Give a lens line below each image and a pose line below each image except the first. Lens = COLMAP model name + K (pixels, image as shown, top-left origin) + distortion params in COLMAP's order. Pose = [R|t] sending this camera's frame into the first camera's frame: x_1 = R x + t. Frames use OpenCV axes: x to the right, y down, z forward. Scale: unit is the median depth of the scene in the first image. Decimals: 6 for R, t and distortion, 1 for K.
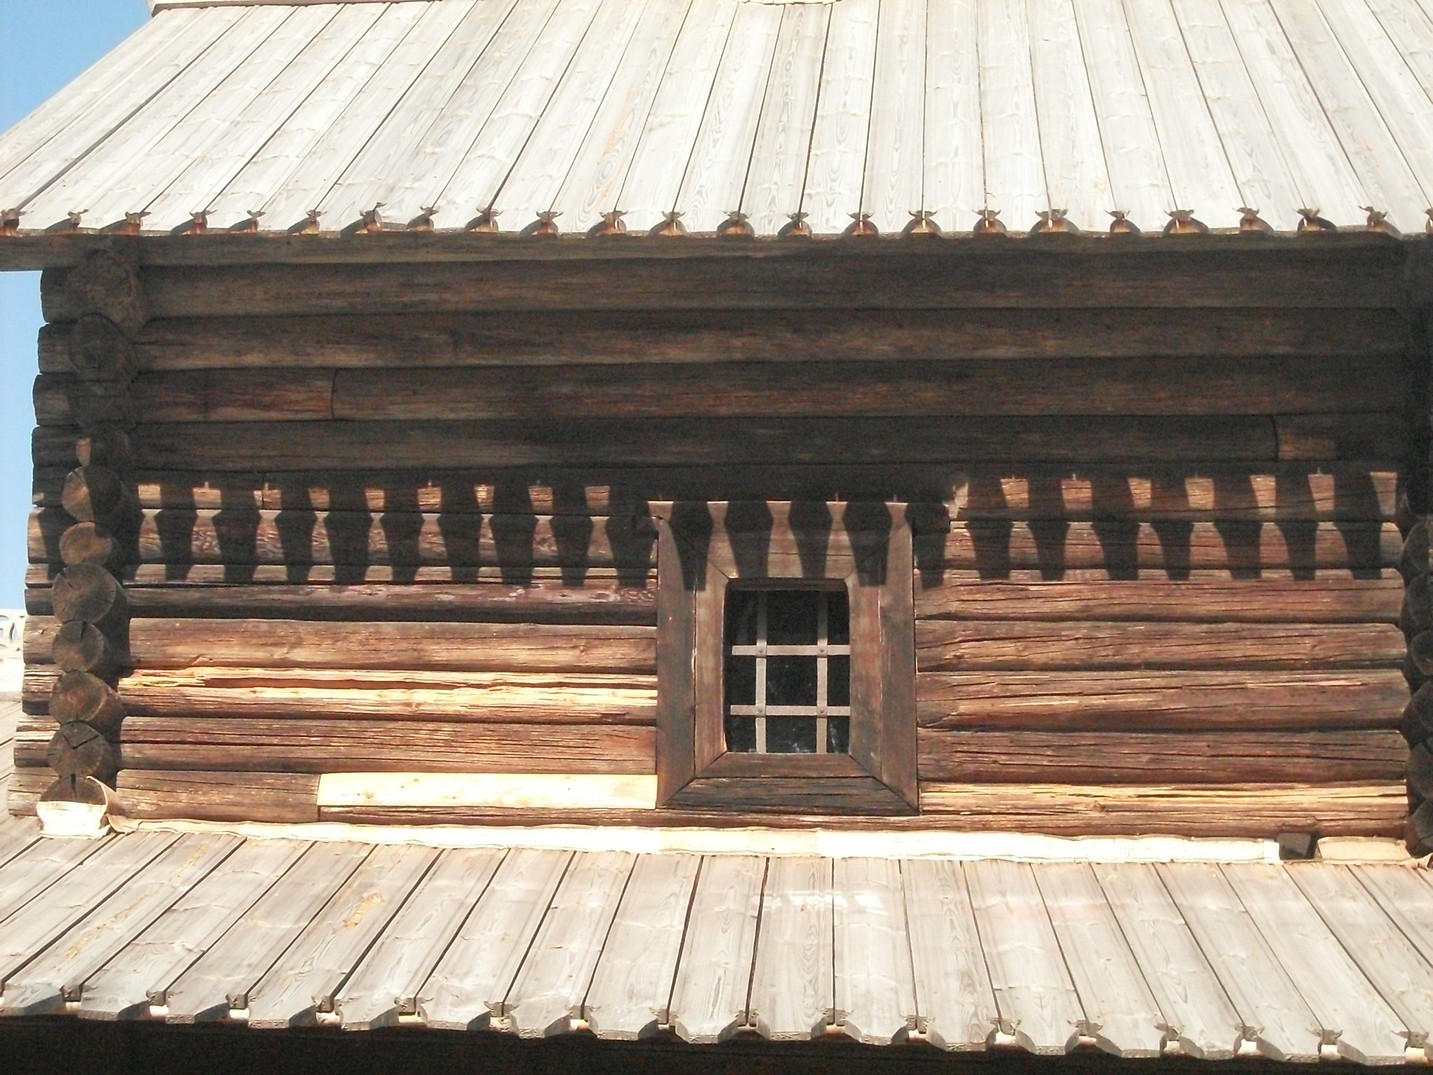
lens RADIAL K [[2881.6, 0, 716.5], [0, 2881.6, 537.5], [0, 0, 1]] dist [-0.058328, -0.281944]
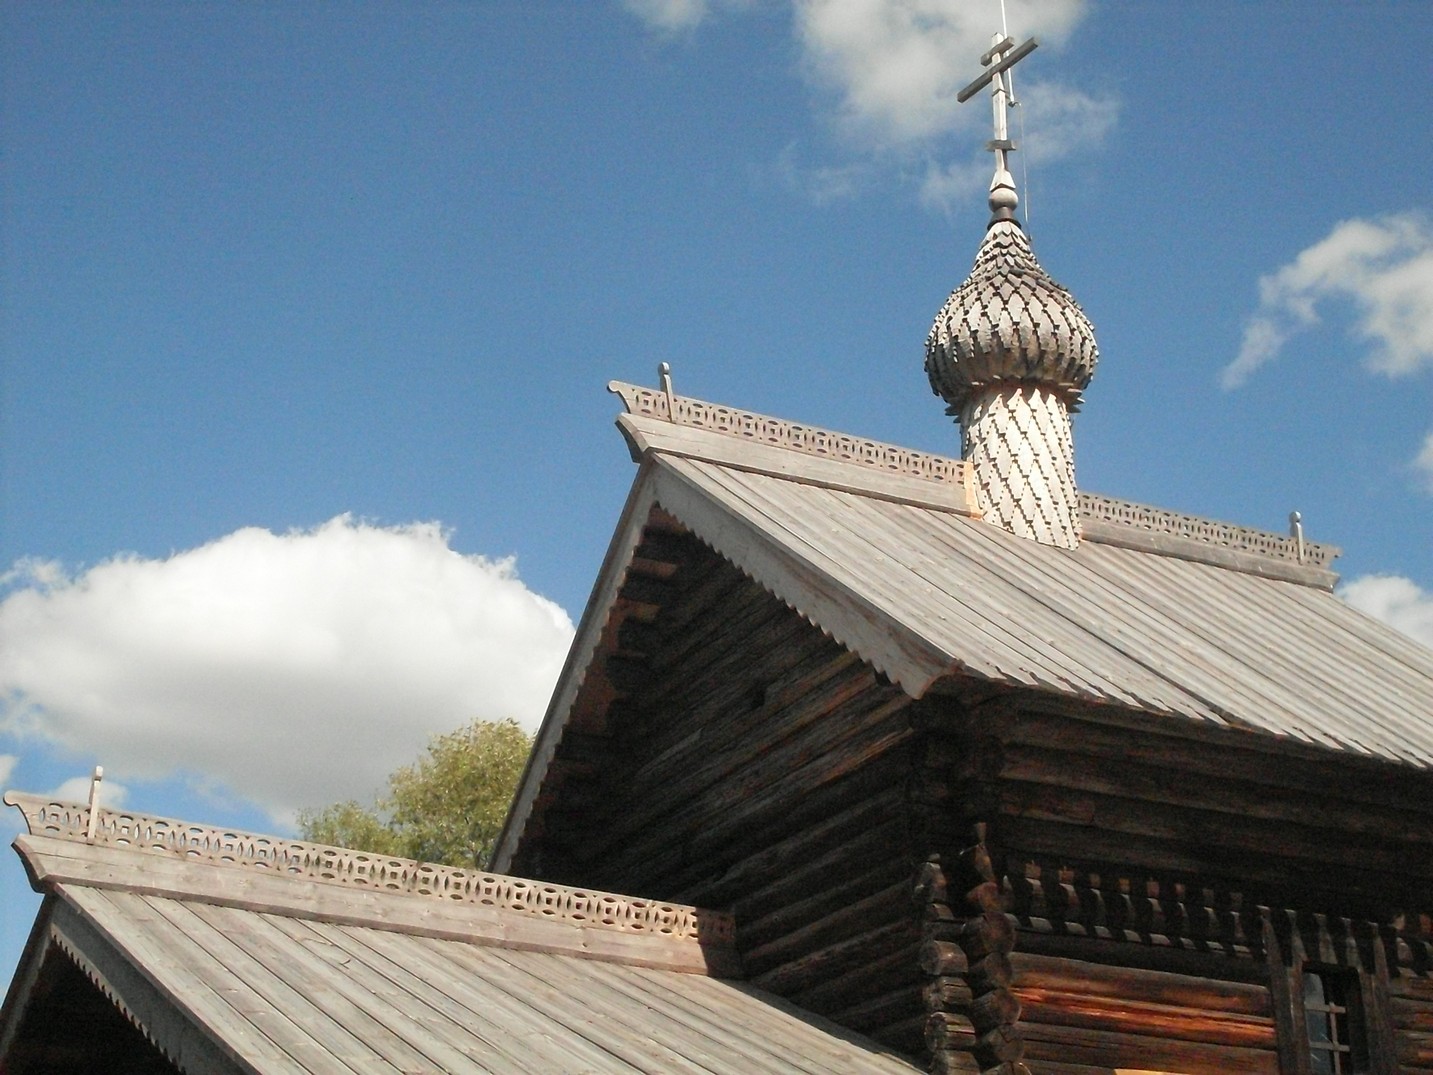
lens RADIAL K [[2157.0, 0, 716.5], [0, 2157.0, 537.5], [0, 0, 1]] dist [-0.133618, 0.092642]
pose [[0.854027, 0.193297, 0.482986, -0.893178], [-0.143468, 0.979917, -0.138490, -0.005829], [-0.500056, 0.048981, 0.864607, 0.123435]]
